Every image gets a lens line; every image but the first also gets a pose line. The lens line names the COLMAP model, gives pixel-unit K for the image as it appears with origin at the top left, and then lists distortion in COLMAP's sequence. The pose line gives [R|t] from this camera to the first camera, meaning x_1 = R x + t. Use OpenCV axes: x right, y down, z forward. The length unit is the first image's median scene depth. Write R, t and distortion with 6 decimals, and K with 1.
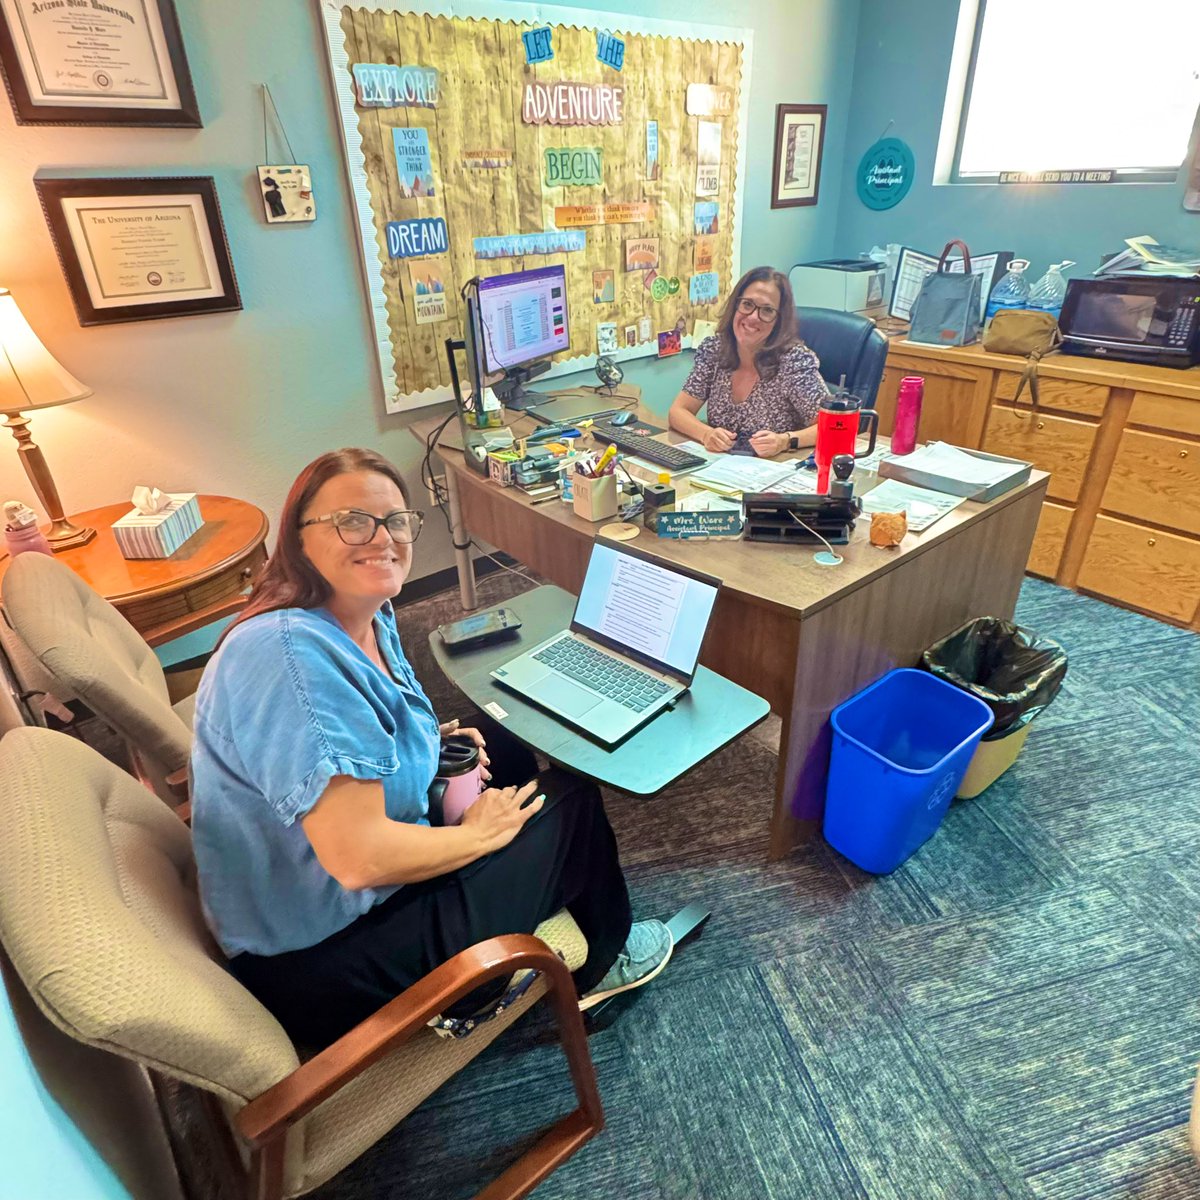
lens RADIAL K [[801.8, 0, 600.0], [0, 801.8, 600.0], [0, 0, 1]] dist [0.002479, 0.001706]
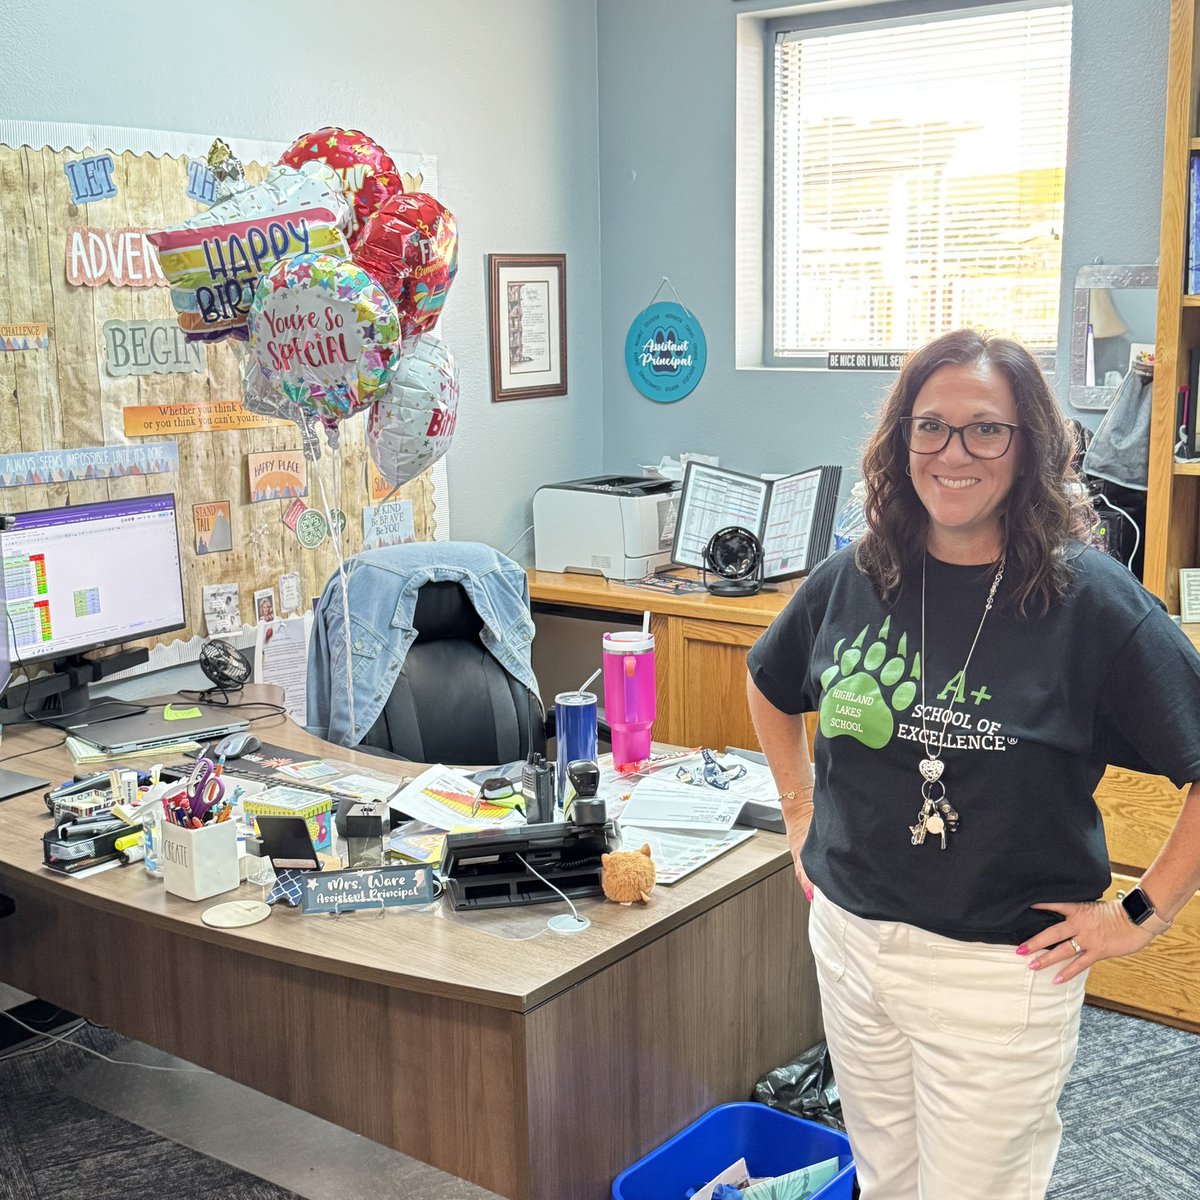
lens RADIAL K [[1644.4, 0, 600.0], [0, 1644.4, 600.0], [0, 0, 1]] dist [0.197546, -0.534638]
pose [[0.974819, -0.029388, 0.221051, 0.012127], [0.096835, 0.948724, -0.300908, 0.061351], [-0.200873, 0.314736, 0.927680, -0.193343]]
